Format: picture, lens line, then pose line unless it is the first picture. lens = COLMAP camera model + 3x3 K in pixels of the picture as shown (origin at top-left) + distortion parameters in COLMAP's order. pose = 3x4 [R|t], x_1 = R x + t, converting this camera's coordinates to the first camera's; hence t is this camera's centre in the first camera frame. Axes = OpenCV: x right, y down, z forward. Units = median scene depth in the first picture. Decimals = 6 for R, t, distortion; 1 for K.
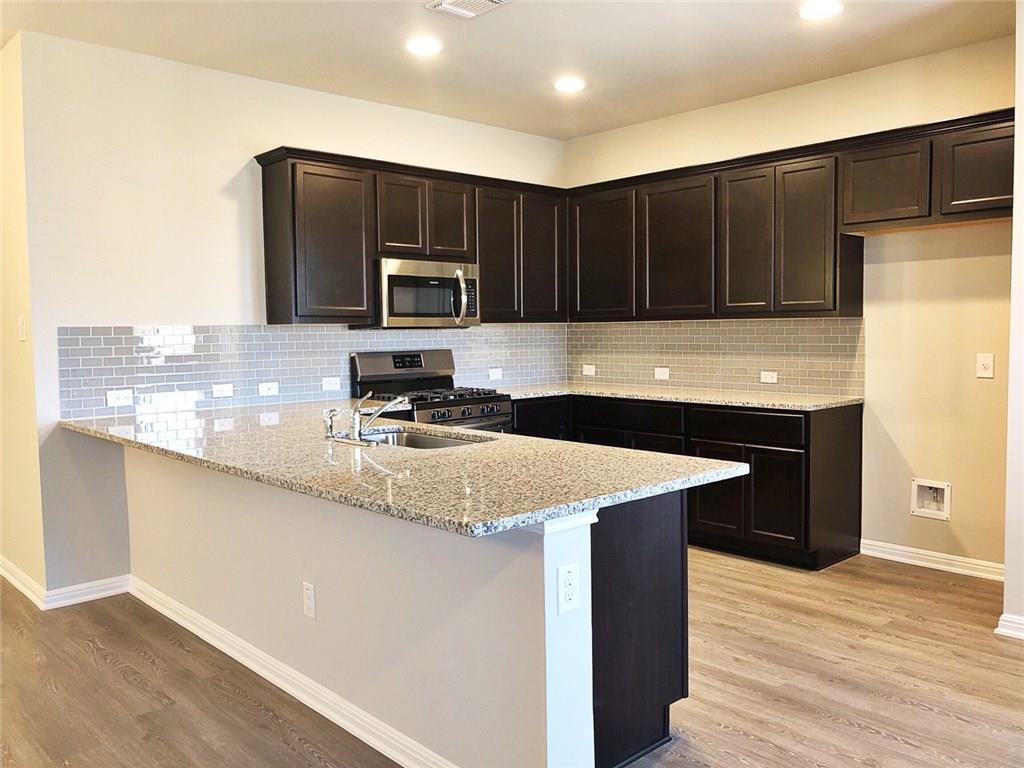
lens RADIAL K [[837.7, 0, 515.0], [0, 837.7, 380.6], [0, 0, 1]] dist [0.067530, -0.091720]
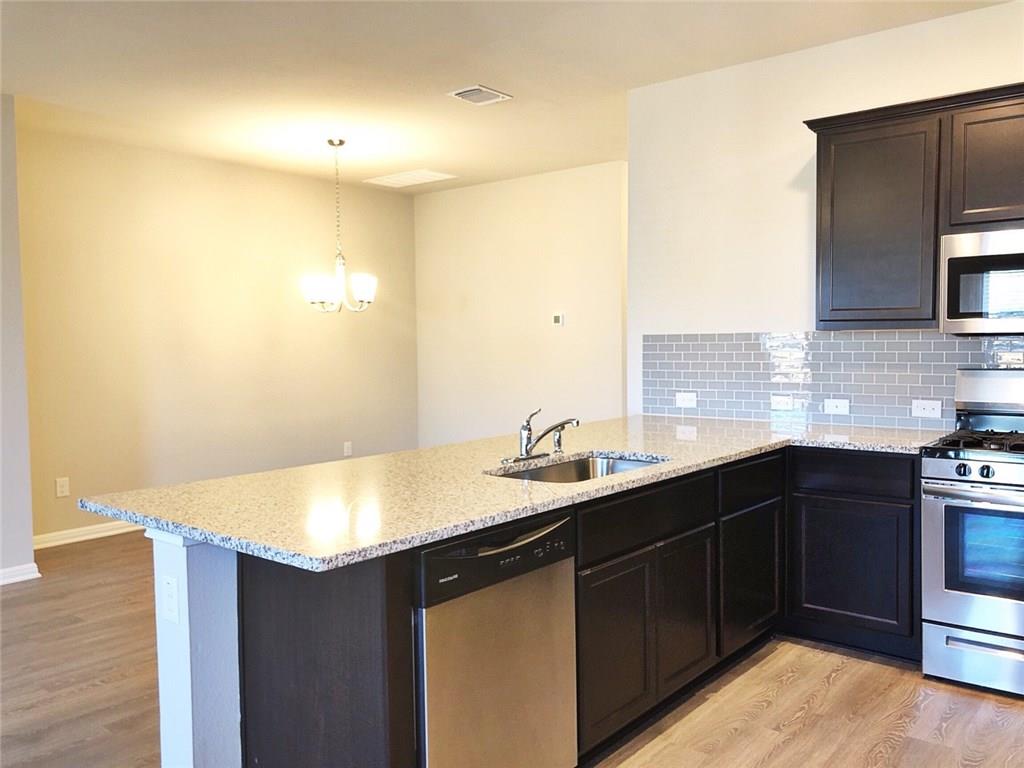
lens RADIAL K [[837.7, 0, 515.0], [0, 837.7, 380.6], [0, 0, 1]] dist [0.067530, -0.091720]
pose [[0.133910, 0.060648, -0.989136, 0.507508], [-0.053717, 0.997102, 0.053864, -0.045050], [0.989537, 0.045920, 0.136780, 0.565387]]
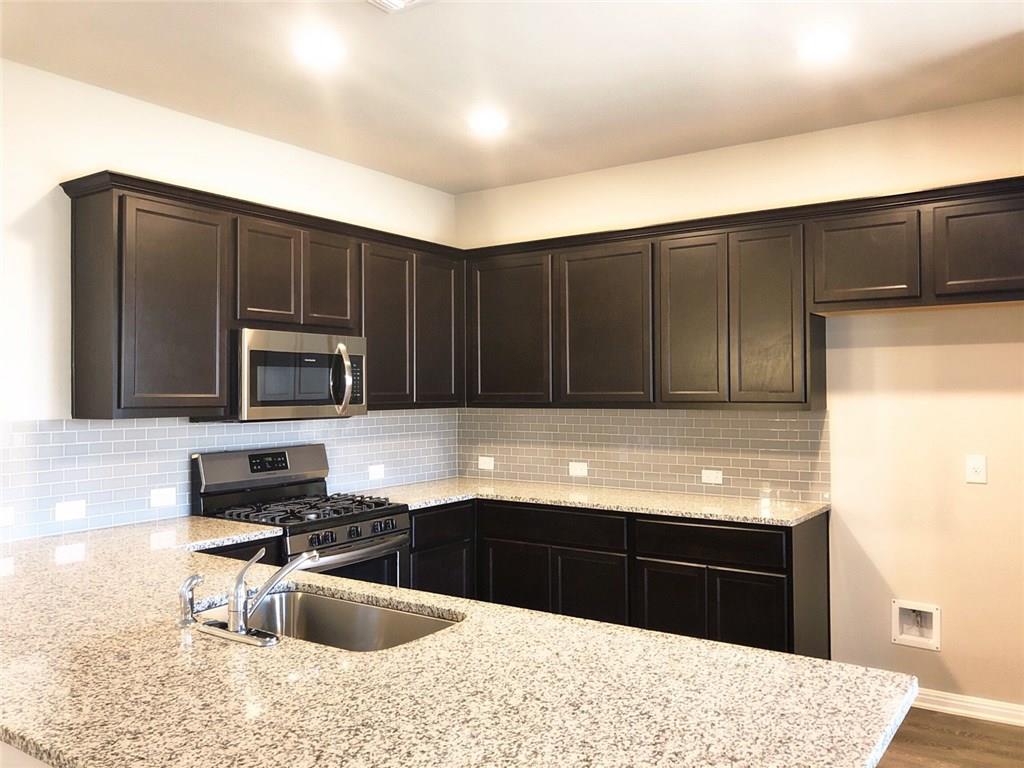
lens RADIAL K [[837.7, 0, 515.0], [0, 837.7, 380.6], [0, 0, 1]] dist [0.067530, -0.091720]
pose [[0.976442, 0.008542, 0.215609, -0.084519], [0.007645, 0.997219, -0.074130, -0.042845], [-0.215642, 0.074032, 0.973662, 0.226545]]
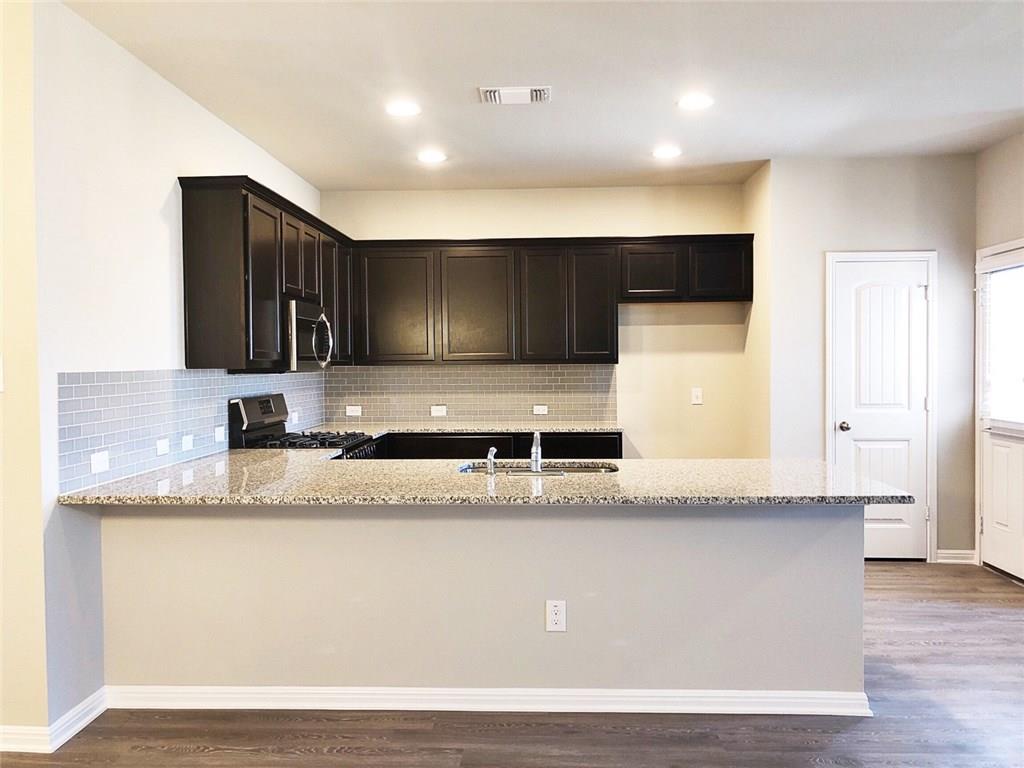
lens RADIAL K [[837.7, 0, 515.0], [0, 837.7, 380.6], [0, 0, 1]] dist [0.067530, -0.091720]
pose [[0.710103, -0.009640, 0.704031, -0.667719], [0.043478, 0.998598, -0.030180, -0.013023], [-0.702754, 0.052041, 0.709527, 0.142279]]
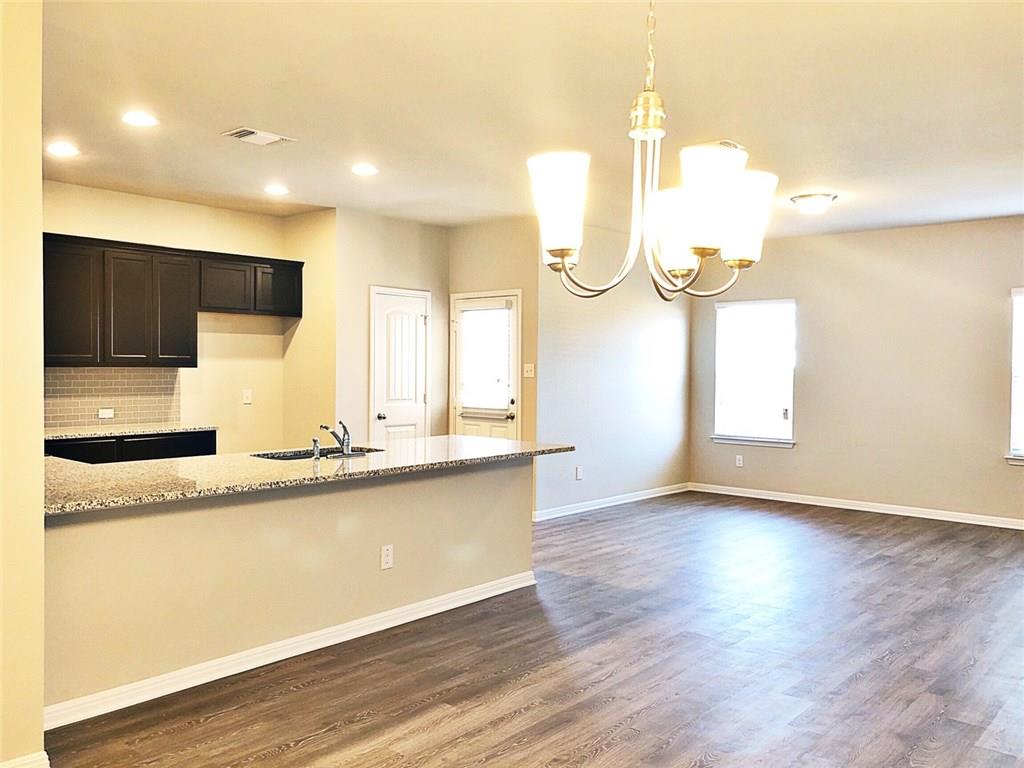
lens RADIAL K [[837.7, 0, 515.0], [0, 837.7, 380.6], [0, 0, 1]] dist [0.067530, -0.091720]
pose [[-0.100219, -0.008071, 0.994933, -1.101211], [0.055675, 0.998355, 0.013707, -0.039565], [-0.993407, 0.056767, -0.099604, 0.565535]]
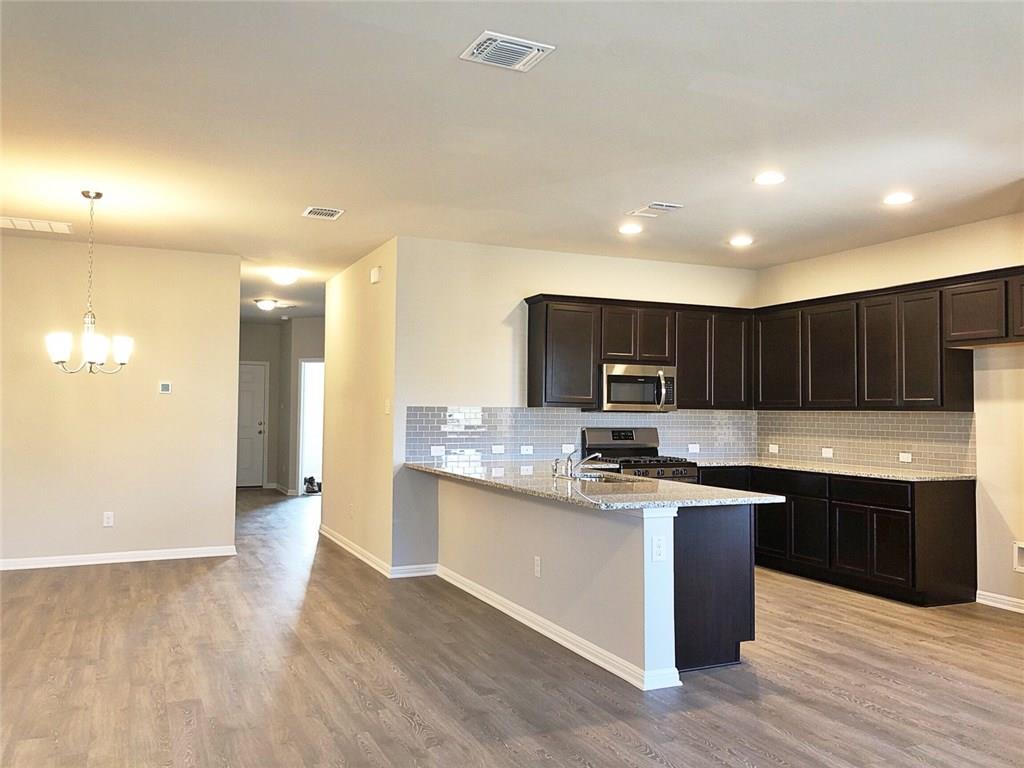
lens RADIAL K [[837.7, 0, 515.0], [0, 837.7, 380.6], [0, 0, 1]] dist [0.067530, -0.091720]
pose [[0.948446, 0.011546, -0.316730, 0.158999], [-0.042714, 0.994876, -0.091638, 0.024520], [0.314049, 0.100442, 0.944079, -0.426629]]
